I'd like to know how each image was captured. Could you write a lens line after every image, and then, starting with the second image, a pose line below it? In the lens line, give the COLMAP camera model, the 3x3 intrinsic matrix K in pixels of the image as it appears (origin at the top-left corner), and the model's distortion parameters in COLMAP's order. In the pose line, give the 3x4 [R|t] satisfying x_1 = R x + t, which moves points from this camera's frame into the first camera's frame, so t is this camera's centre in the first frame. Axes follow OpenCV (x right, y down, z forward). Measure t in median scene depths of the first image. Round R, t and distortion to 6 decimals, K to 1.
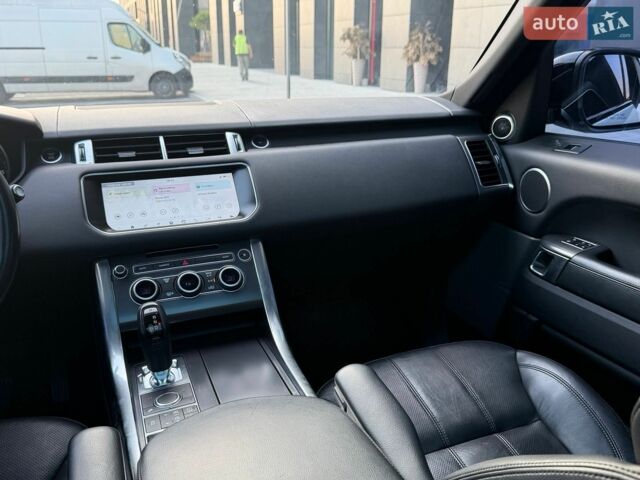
lens RADIAL K [[574.9, 0, 321.0], [0, 574.9, 241.6], [0, 0, 1]] dist [0.135132, -0.253120]
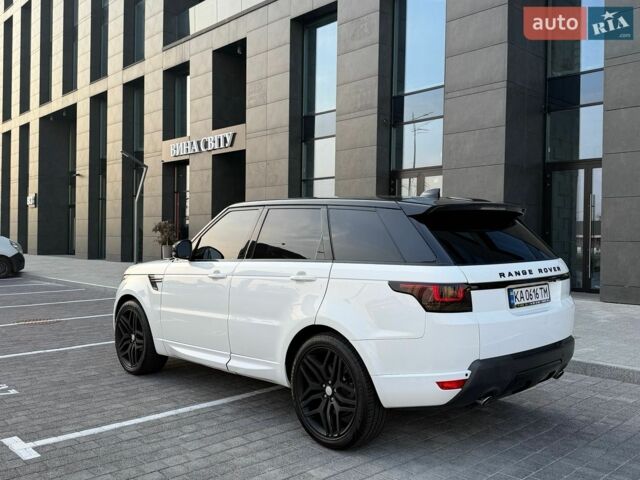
lens RADIAL K [[591.8, 0, 320.2], [0, 591.8, 240.4], [0, 0, 1]] dist [0.160397, -0.316368]
pose [[0.927690, 0.003339, 0.373336, -0.149118], [0.113072, 0.950485, -0.289469, 0.116529], [-0.355817, 0.310751, 0.881378, -0.346907]]
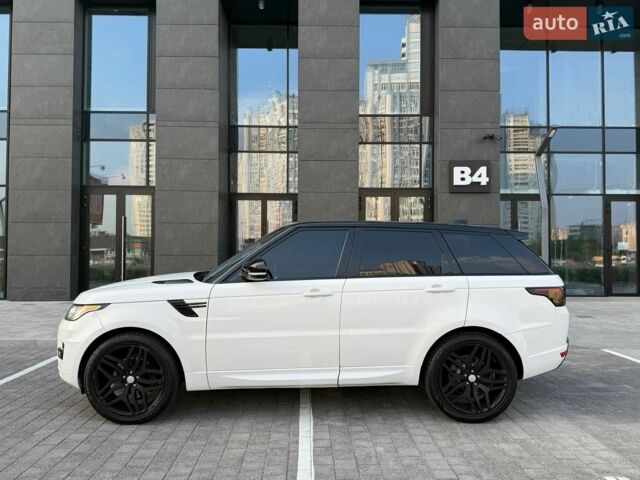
lens RADIAL K [[520.9, 0, 321.5], [0, 520.9, 241.2], [0, 0, 1]] dist [0.089073, -0.143808]
pose [[0.337631, 0.022558, 0.941008, -0.383934], [0.296621, 0.946227, -0.129111, 0.033507], [-0.893320, 0.322715, 0.312784, -0.103535]]
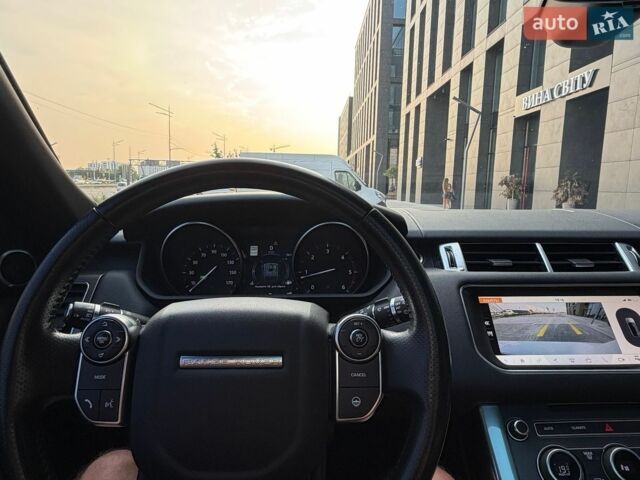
lens RADIAL K [[419.8, 0, 330.8], [0, 419.8, 241.5], [0, 0, 1]] dist [-0.006531, -0.000532]
pose [[0.947688, 0.059536, -0.313595, -0.028863], [-0.120623, 0.976398, -0.179155, -0.003526], [0.295528, 0.207610, 0.932503, 0.029568]]
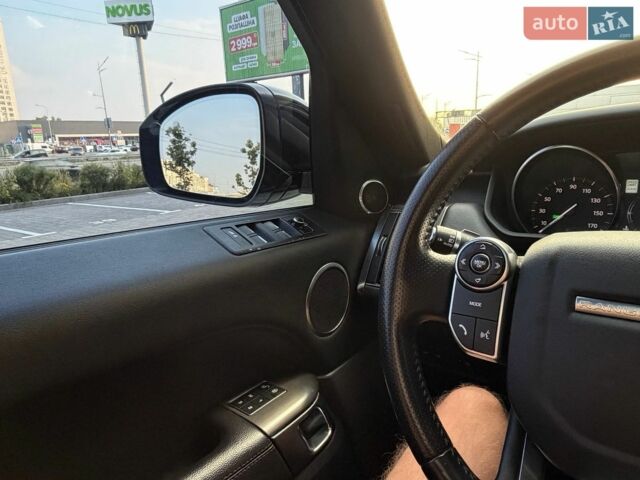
lens RADIAL K [[438.5, 0, 330.7], [0, 438.5, 240.6], [0, 0, 1]] dist [0.001704, 0.000700]
pose [[0.544026, 0.164432, -0.822799, -0.034537], [-0.229493, 0.972378, 0.042586, -0.001005], [0.807074, 0.165659, 0.566735, 0.030128]]
